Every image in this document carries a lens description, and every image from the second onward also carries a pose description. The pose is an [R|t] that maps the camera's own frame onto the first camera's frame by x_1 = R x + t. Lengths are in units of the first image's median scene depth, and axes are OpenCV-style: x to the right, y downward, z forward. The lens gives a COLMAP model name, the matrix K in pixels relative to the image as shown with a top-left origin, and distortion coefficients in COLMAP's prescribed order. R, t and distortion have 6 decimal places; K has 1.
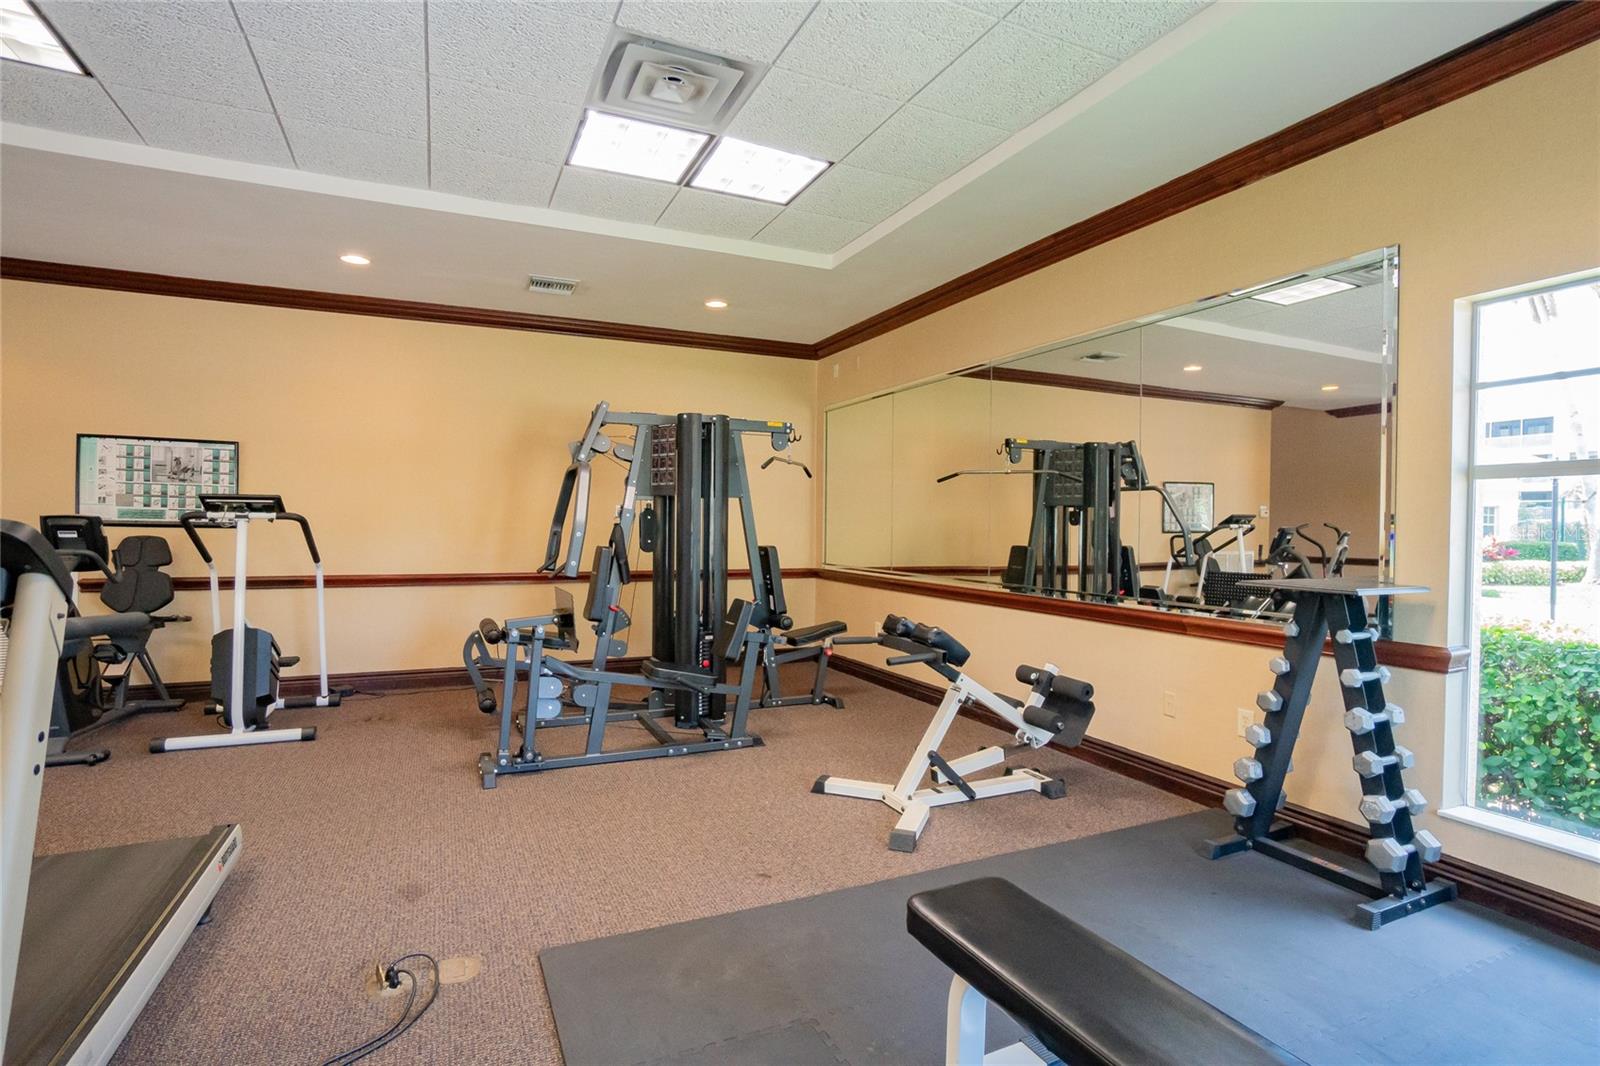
lens RADIAL K [[782.7, 0, 791.2], [0, 782.7, 537.2], [0, 0, 1]] dist [-0.050382, 0.024580]
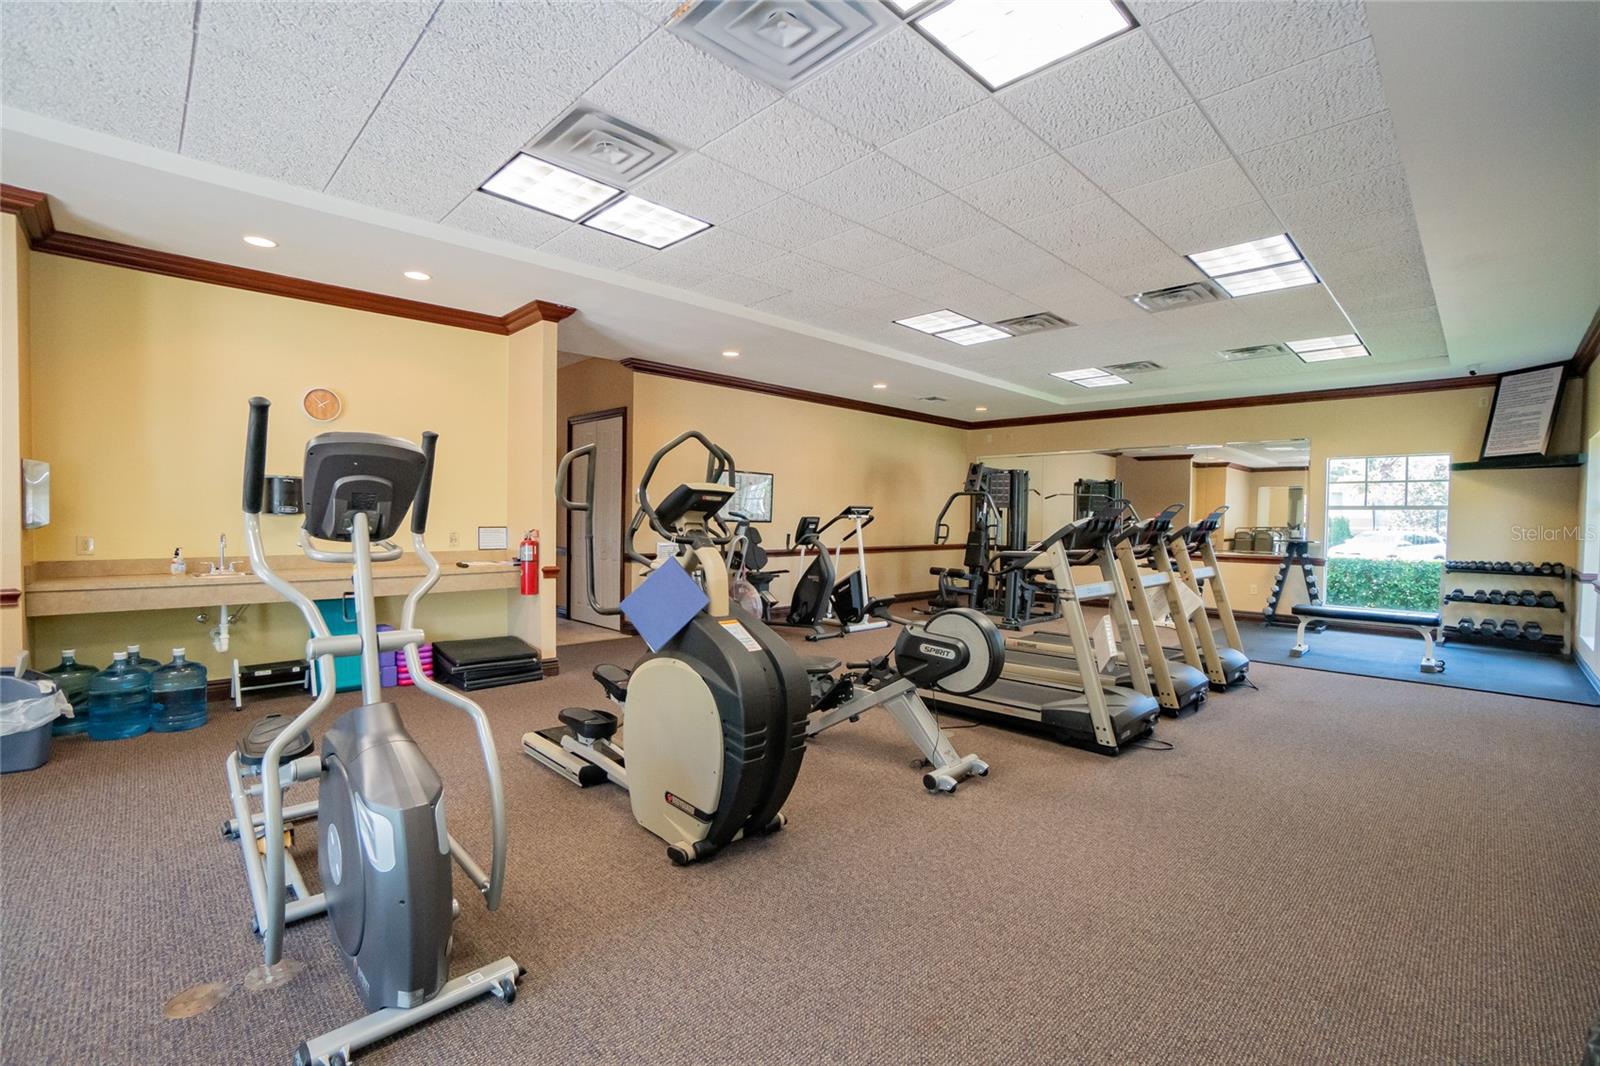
lens RADIAL K [[681.6, 0, 800.0], [0, 681.6, 533.0], [0, 0, 1]] dist [-0.030785, -0.000043]
pose [[0.937241, -0.007592, 0.348601, -1.422756], [0.002438, 0.999881, 0.015223, -0.012299], [-0.348675, -0.013418, 0.937148, -0.592453]]
